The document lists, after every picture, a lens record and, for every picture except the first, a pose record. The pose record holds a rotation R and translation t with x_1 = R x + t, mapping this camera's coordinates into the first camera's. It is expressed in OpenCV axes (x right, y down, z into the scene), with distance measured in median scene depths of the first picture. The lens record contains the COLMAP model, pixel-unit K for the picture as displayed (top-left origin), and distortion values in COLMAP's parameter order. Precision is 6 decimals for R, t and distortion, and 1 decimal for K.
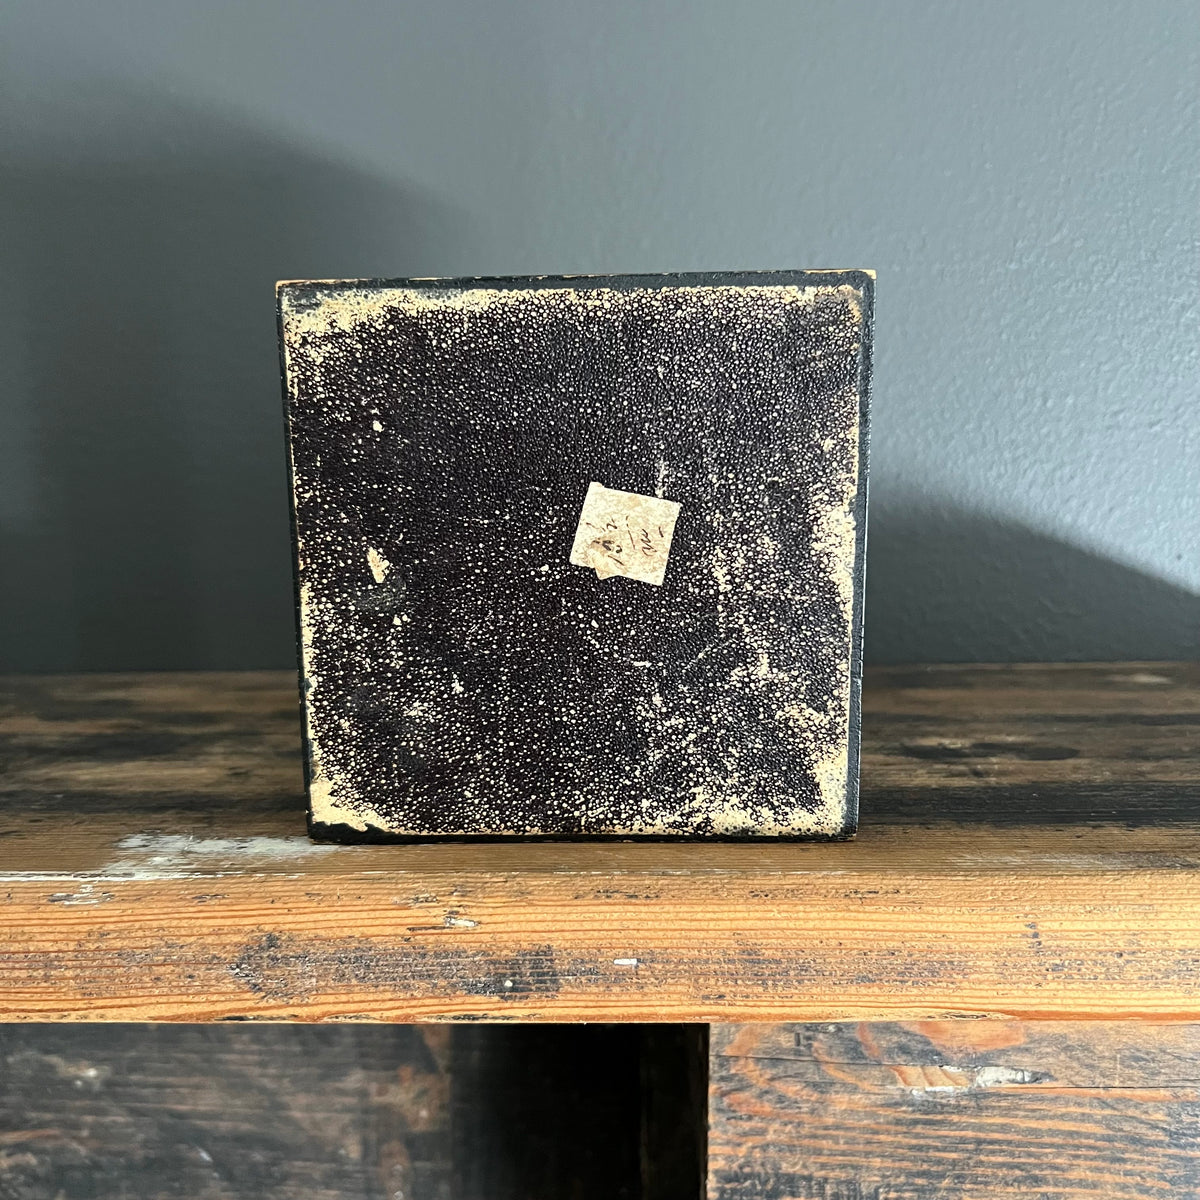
lens RADIAL K [[1189.4, 0, 600.0], [0, 1189.4, 600.0], [0, 0, 1]] dist [-0.003430, -0.013309]
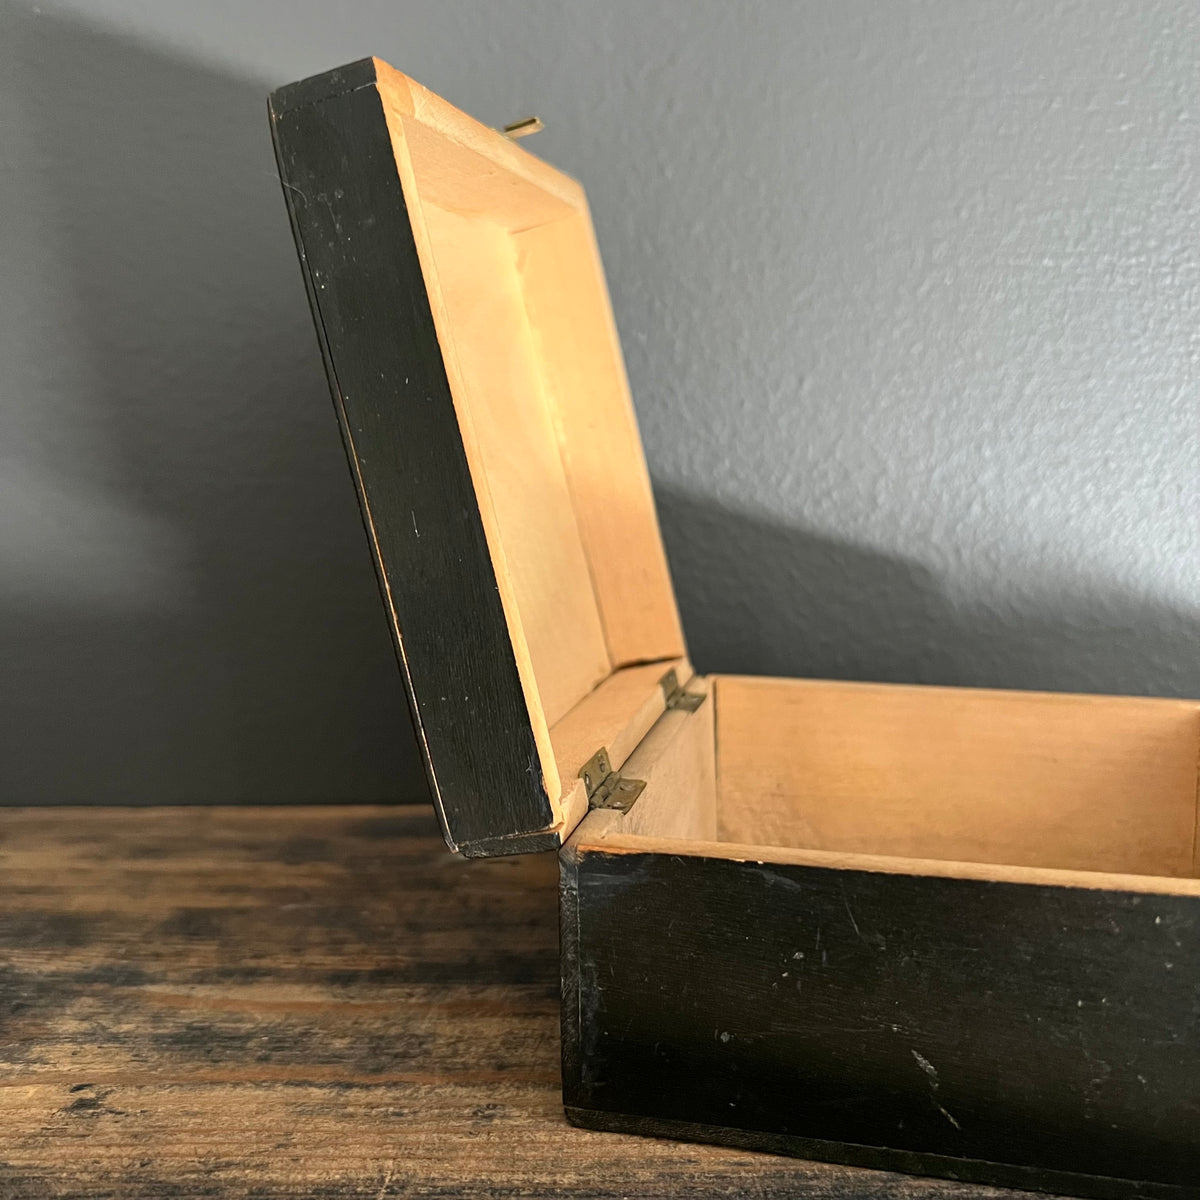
lens RADIAL K [[1200.3, 0, 591.6], [0, 1200.3, 598.6], [0, 0, 1]] dist [-0.039937, 0.037905]
pose [[0.999998, 0.000652, -0.002080, -0.044102], [-0.000569, 0.999206, 0.039836, -0.189230], [0.002104, -0.039835, 0.999204, 0.495024]]
